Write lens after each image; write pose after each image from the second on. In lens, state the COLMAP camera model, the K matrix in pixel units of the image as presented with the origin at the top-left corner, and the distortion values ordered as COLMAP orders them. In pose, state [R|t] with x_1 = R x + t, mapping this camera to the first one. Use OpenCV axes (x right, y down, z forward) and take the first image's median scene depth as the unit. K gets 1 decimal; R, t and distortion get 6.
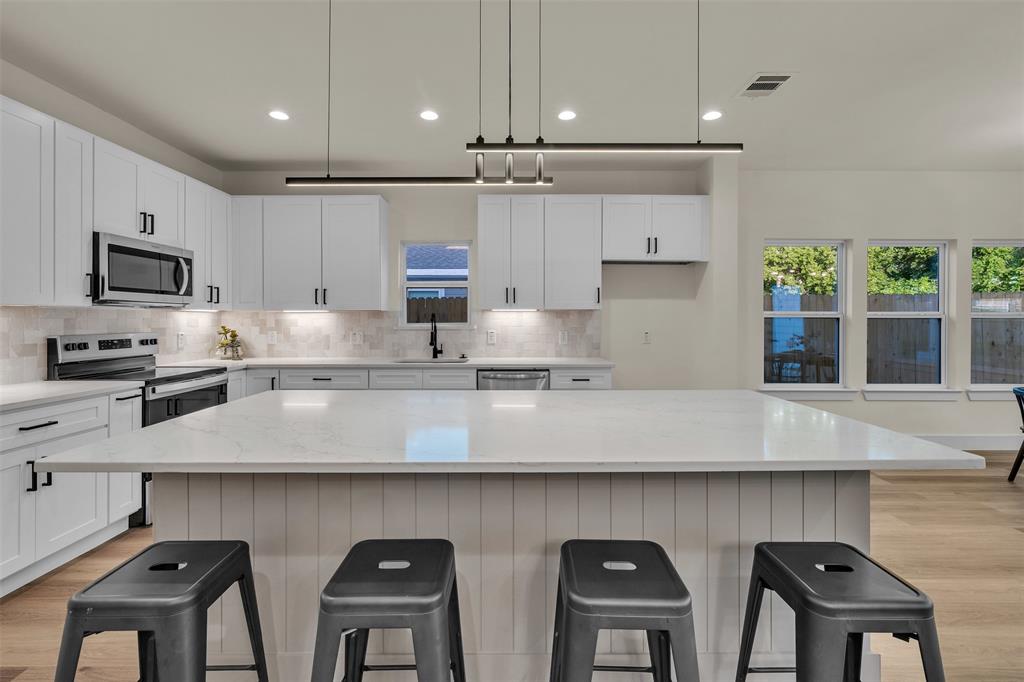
lens RADIAL K [[444.3, 0, 513.8], [0, 444.3, 318.8], [0, 0, 1]] dist [0.005660, 0.000256]
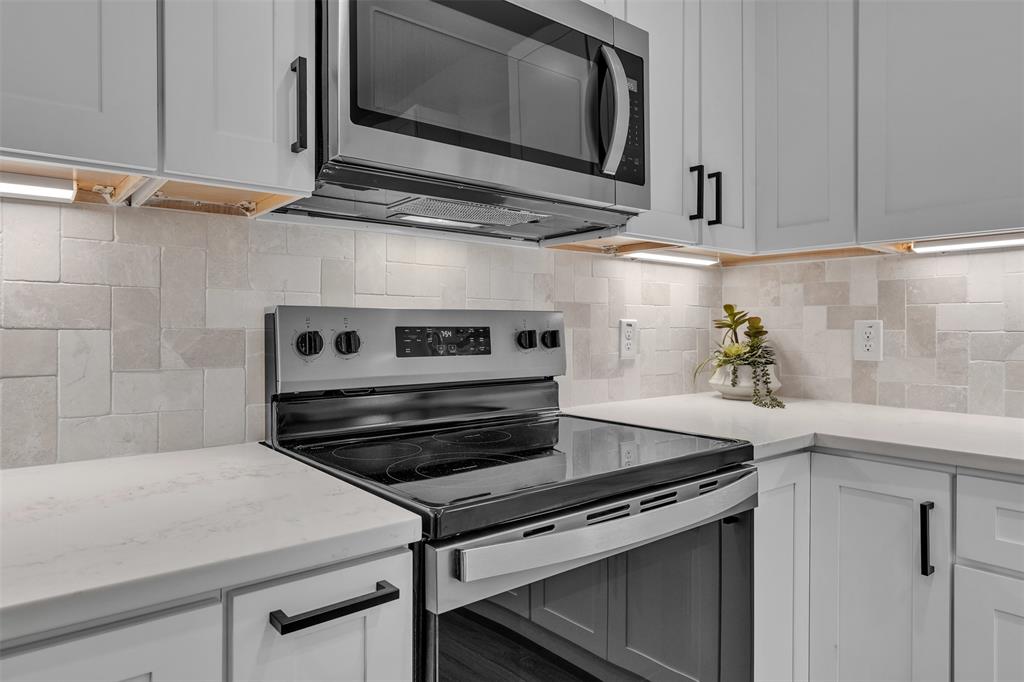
lens RADIAL K [[635.9, 0, 499.9], [0, 635.9, 326.7], [0, 0, 1]] dist [0.002757, -0.000863]
pose [[0.622997, 0.001867, -0.782222, -0.417691], [-0.000681, 0.999998, 0.001845, 0.037422], [0.782224, -0.000617, 0.622997, 0.612458]]
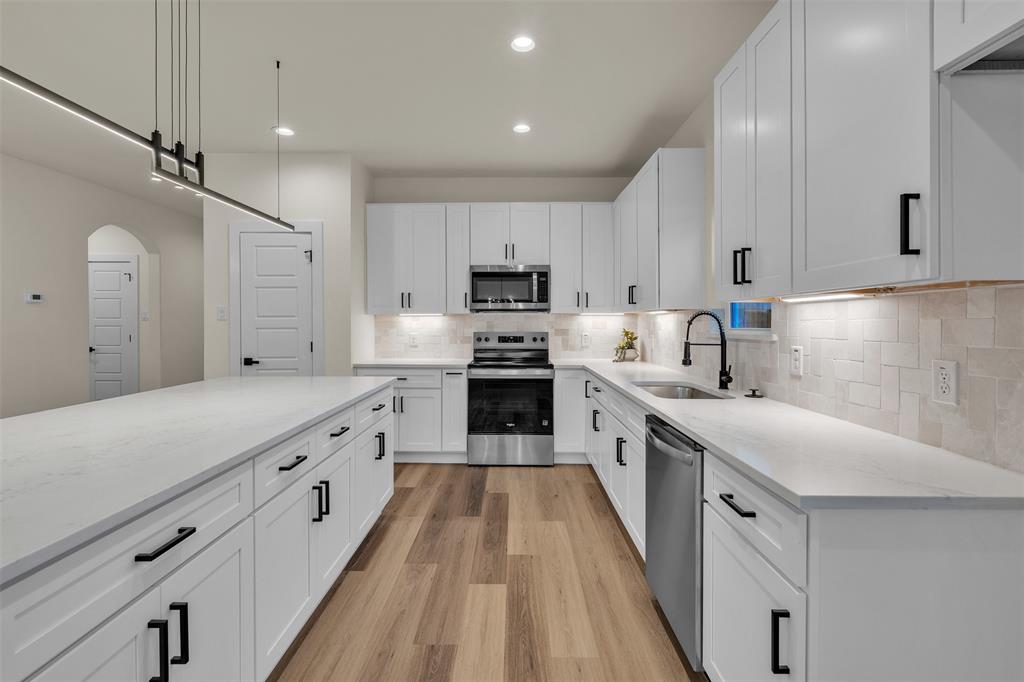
lens RADIAL K [[463.5, 0, 518.4], [0, 463.5, 338.2], [0, 0, 1]] dist [-0.004891, -0.000176]
pose [[-0.009920, 0.033153, -0.999401, 0.495865], [0.001659, 0.999449, 0.033138, 0.002551], [0.999949, -0.001329, -0.009969, 0.856575]]
